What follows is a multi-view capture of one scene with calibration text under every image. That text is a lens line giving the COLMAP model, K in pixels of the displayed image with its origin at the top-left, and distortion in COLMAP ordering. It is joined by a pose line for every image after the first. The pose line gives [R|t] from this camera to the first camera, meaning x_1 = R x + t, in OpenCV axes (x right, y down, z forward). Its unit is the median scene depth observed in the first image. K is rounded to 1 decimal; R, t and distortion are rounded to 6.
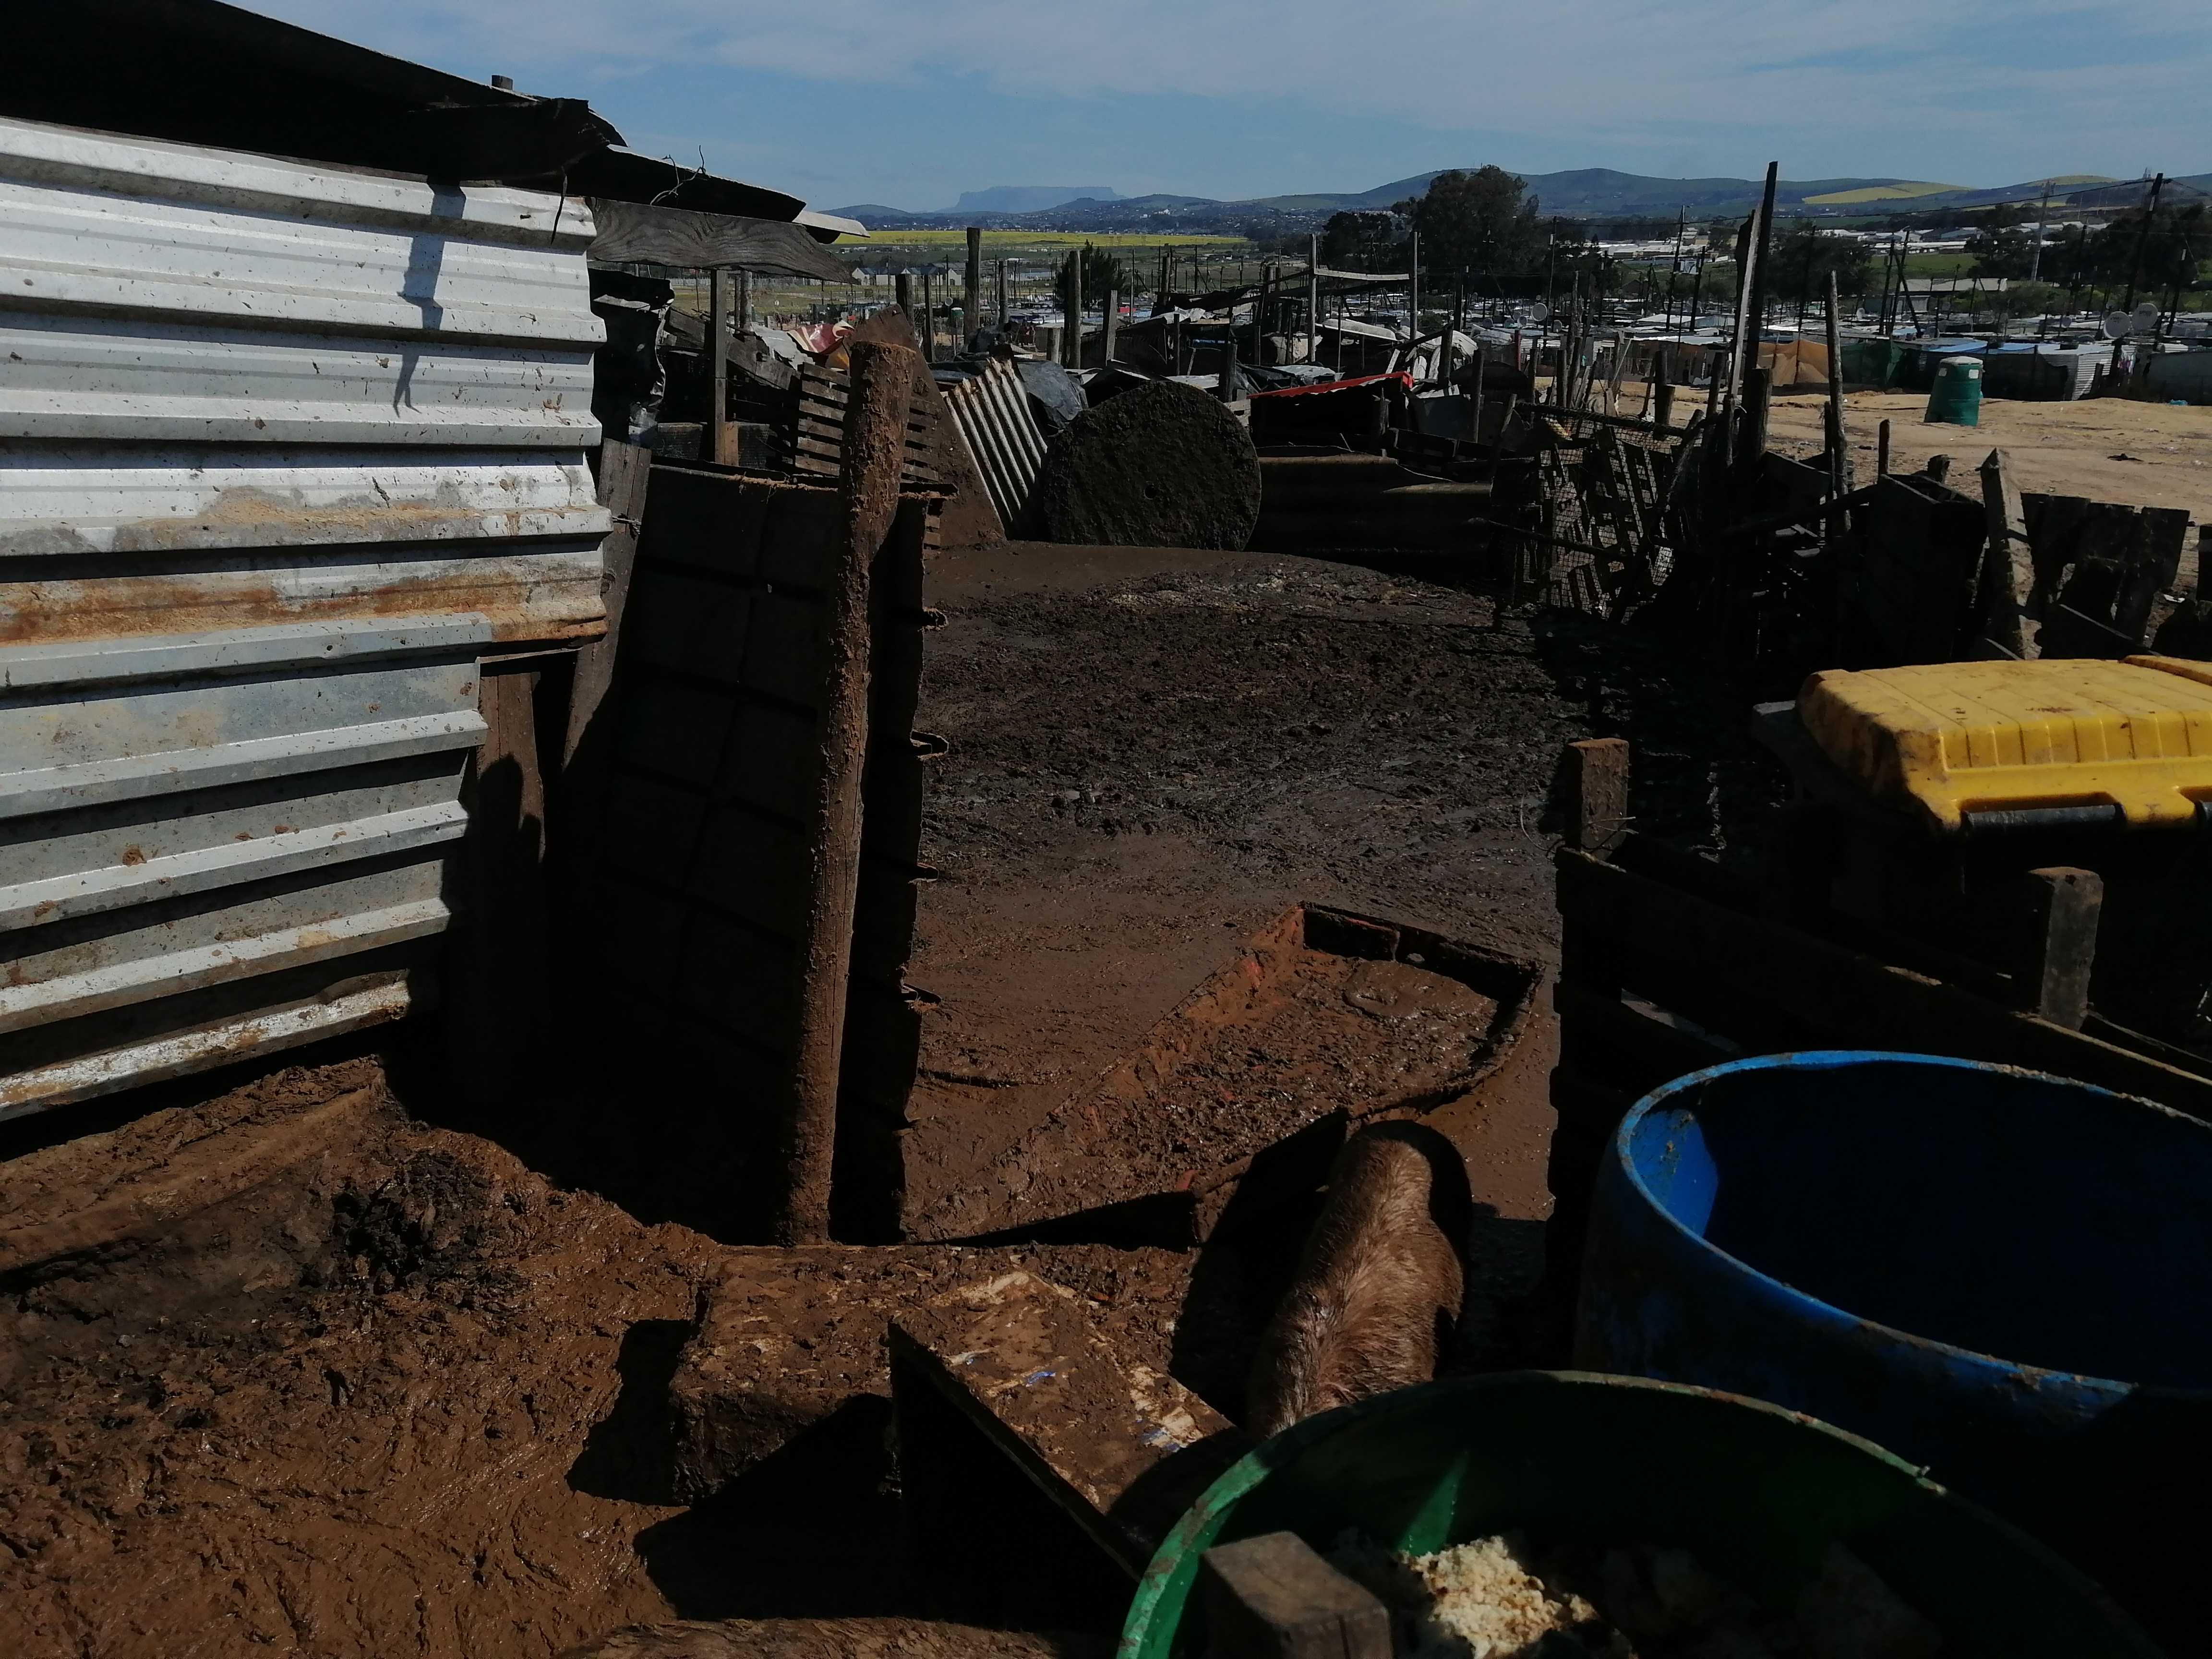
lens RADIAL K [[1735.6, 0, 1101.5], [0, 1735.6, 818.4], [0, 0, 1]] dist [-0.001190, 0.047168]
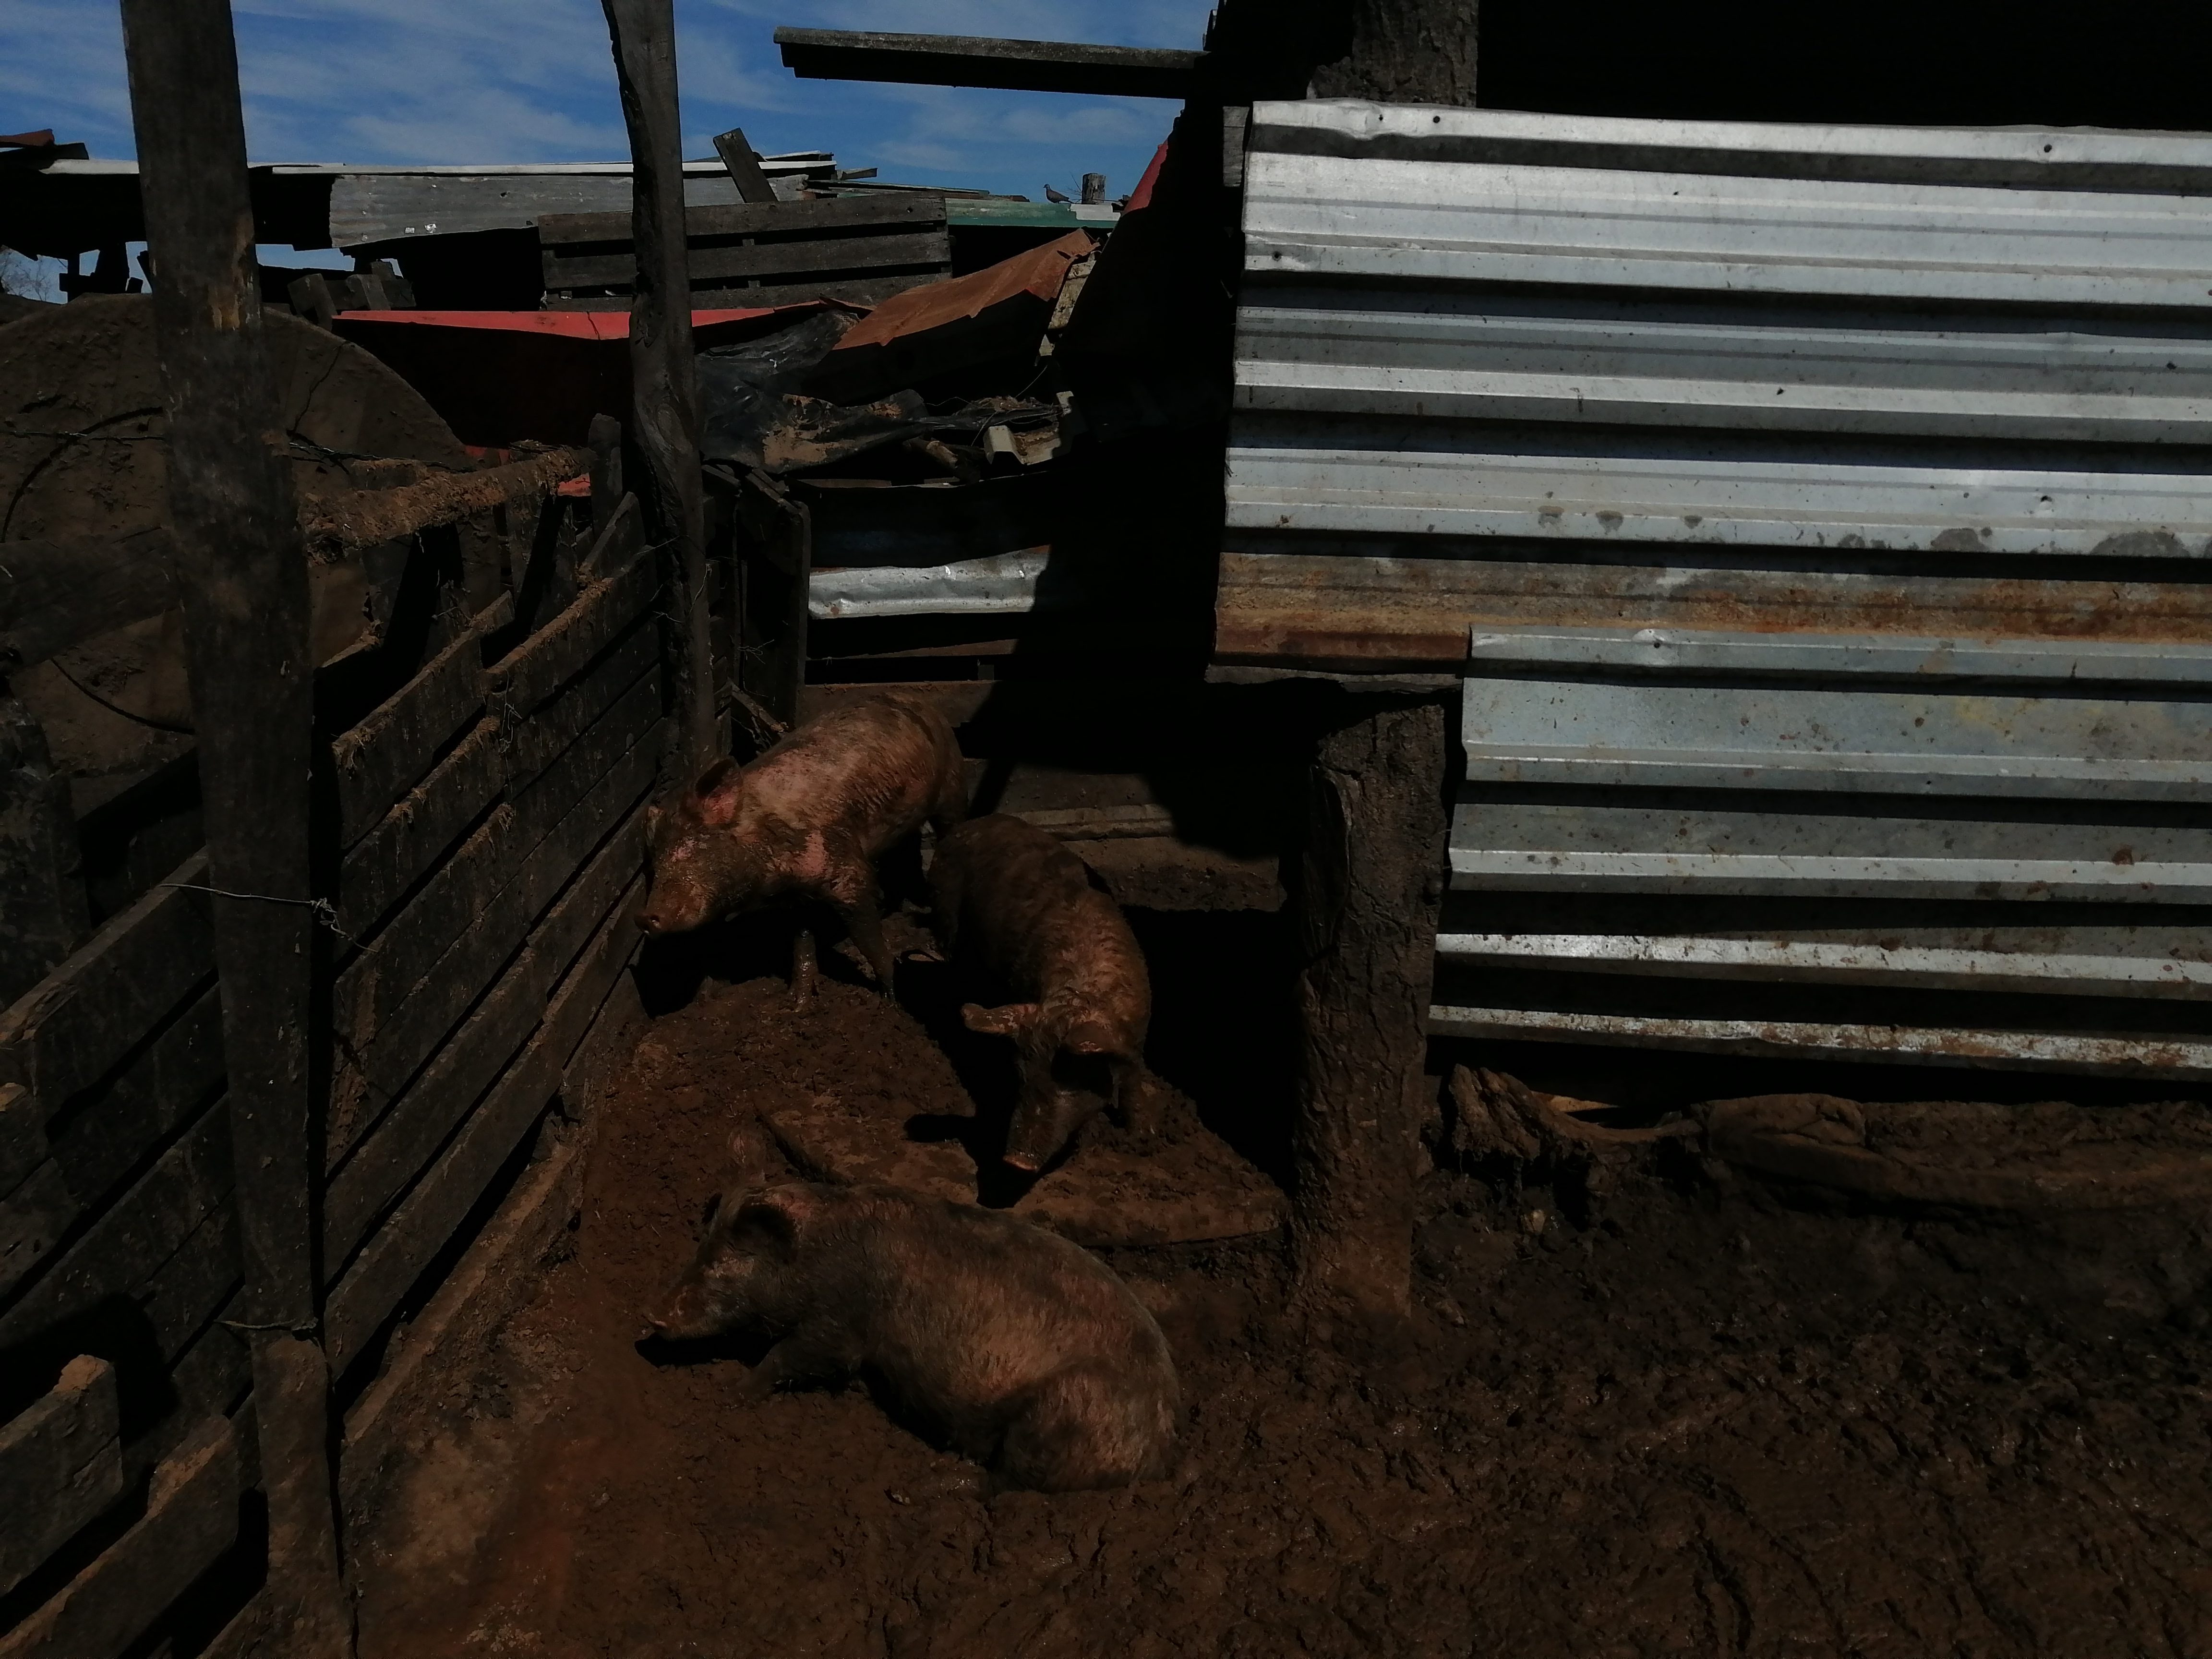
lens RADIAL K [[1748.6, 0, 1105.0], [0, 1748.6, 820.7], [0, 0, 1]] dist [-0.022638, 0.079025]
pose [[0.603846, 0.196822, -0.772419, -0.121532], [-0.199471, 0.975515, 0.092635, 0.024153], [0.771739, 0.098138, 0.628321, -0.097448]]
